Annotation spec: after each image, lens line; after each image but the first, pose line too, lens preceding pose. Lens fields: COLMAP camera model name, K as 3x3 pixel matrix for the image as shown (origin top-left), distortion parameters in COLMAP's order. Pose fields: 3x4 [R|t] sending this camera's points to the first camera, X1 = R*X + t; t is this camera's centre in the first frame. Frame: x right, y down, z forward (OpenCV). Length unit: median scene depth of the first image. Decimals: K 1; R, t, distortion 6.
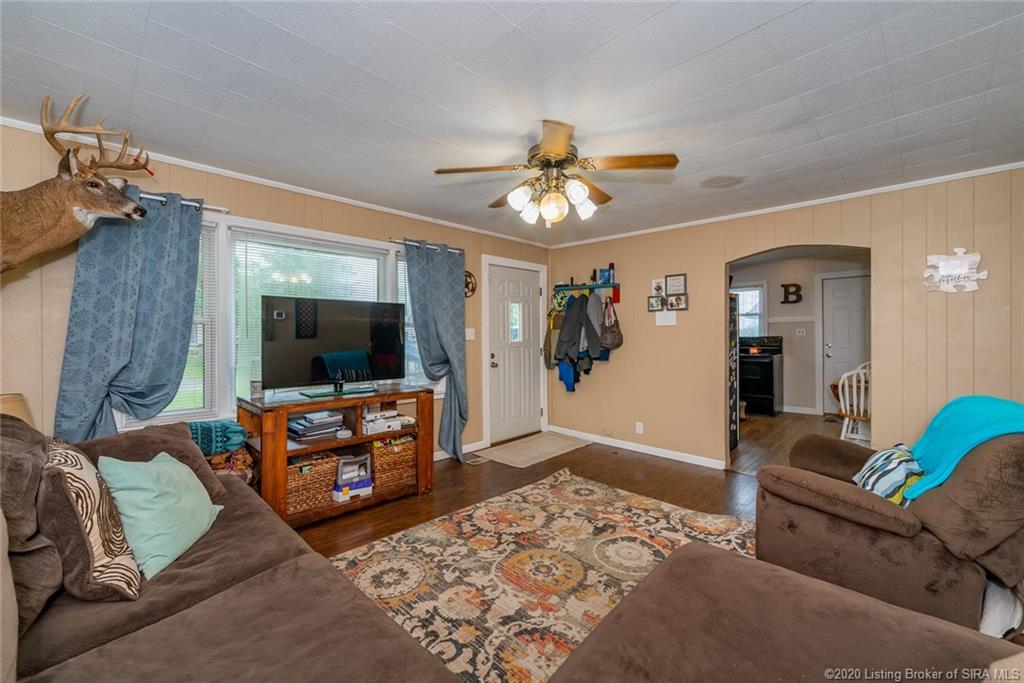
lens RADIAL K [[435.8, 0, 509.6], [0, 435.8, 343.6], [0, 0, 1]] dist [-0.000899, -0.000336]
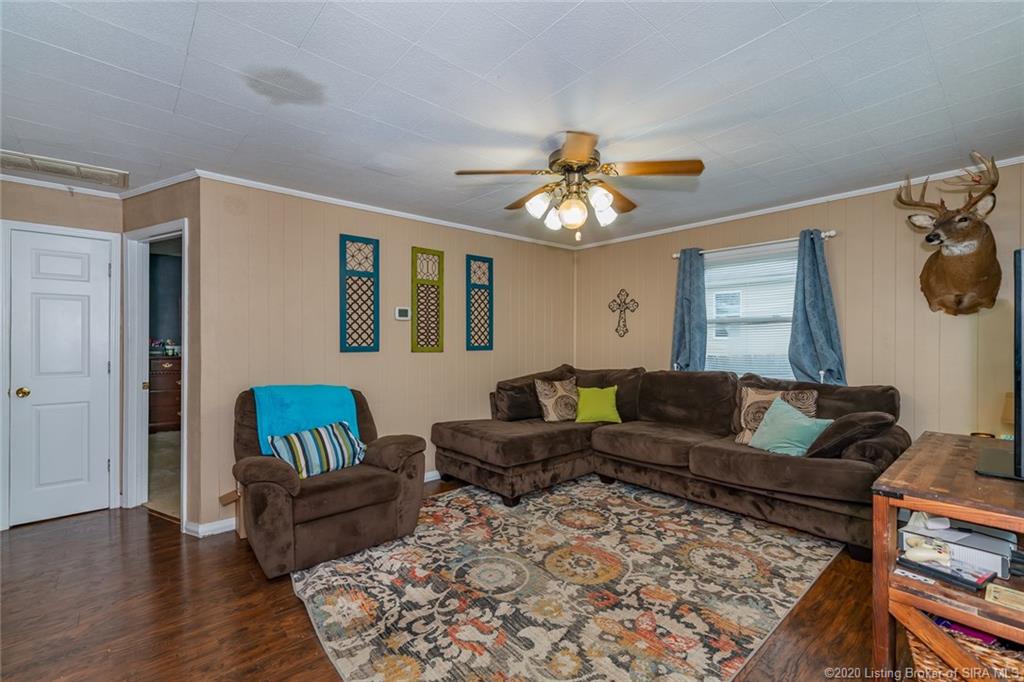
lens RADIAL K [[427.4, 0, 512.0], [0, 427.4, 341.0], [0, 0, 1]] dist [0.000566, 0.000178]
pose [[-0.997591, -0.000933, 0.069358, 0.154749], [0.000296, 0.999843, 0.017704, -0.037609], [-0.069364, 0.017681, -0.997435, 1.778080]]
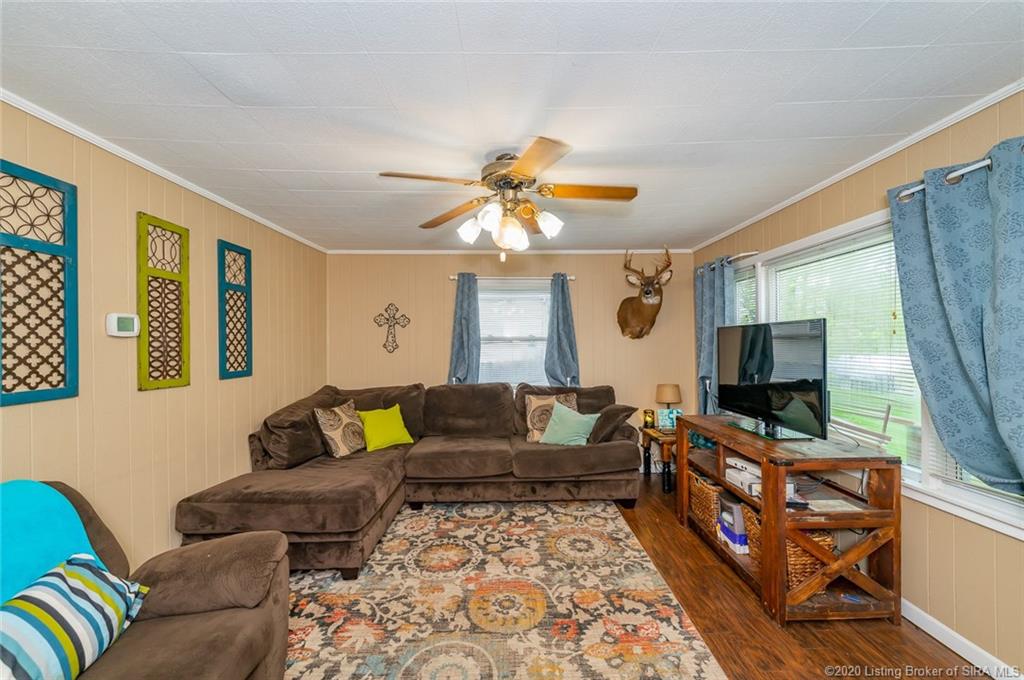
lens RADIAL K [[398.3, 0, 505.4], [0, 398.3, 343.9], [0, 0, 1]] dist [-0.003126, -0.000184]
pose [[-0.716200, 0.005264, -0.697875, 0.623117], [-0.003381, 0.999934, 0.011012, -0.079284], [0.697887, 0.010246, -0.716135, 1.433469]]
